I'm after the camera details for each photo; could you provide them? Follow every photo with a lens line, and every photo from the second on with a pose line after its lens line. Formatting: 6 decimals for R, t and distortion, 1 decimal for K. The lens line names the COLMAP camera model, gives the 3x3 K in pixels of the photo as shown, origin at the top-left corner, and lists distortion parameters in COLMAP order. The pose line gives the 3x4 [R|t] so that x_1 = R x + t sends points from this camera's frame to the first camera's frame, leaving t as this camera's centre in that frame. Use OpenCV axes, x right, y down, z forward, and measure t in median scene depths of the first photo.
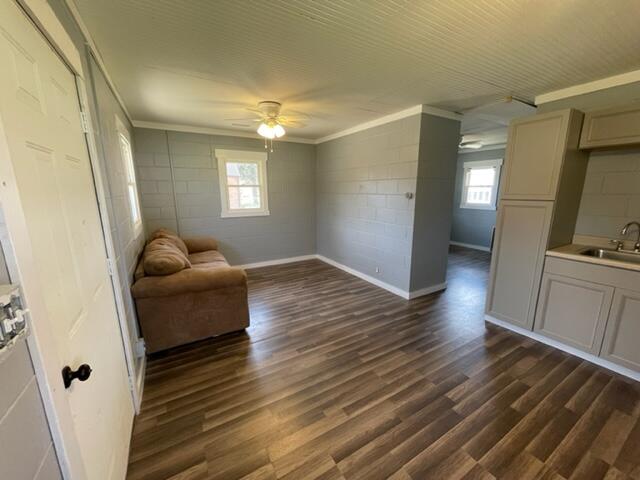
lens RADIAL K [[255.3, 0, 320.4], [0, 255.3, 242.3], [0, 0, 1]] dist [-0.002606, -0.000268]
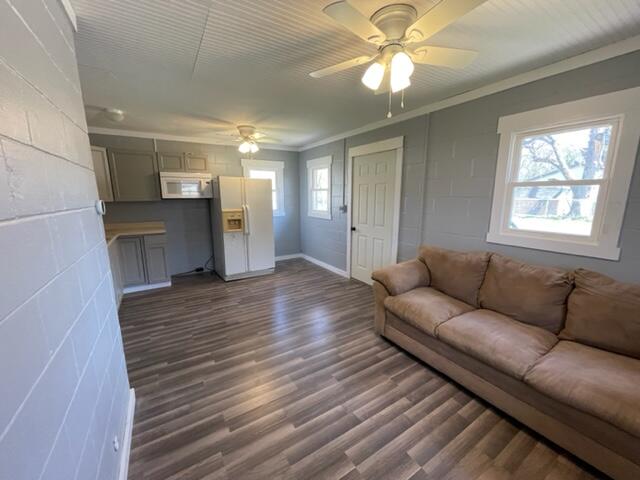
lens RADIAL K [[255.3, 0, 320.6], [0, 255.3, 240.3], [0, 0, 1]] dist [-0.002606, -0.000268]
pose [[-0.999573, 0.003736, -0.028972, -0.034654], [-0.007099, 0.930987, 0.364983, -0.329385], [0.028336, 0.365033, -0.930563, 1.637373]]
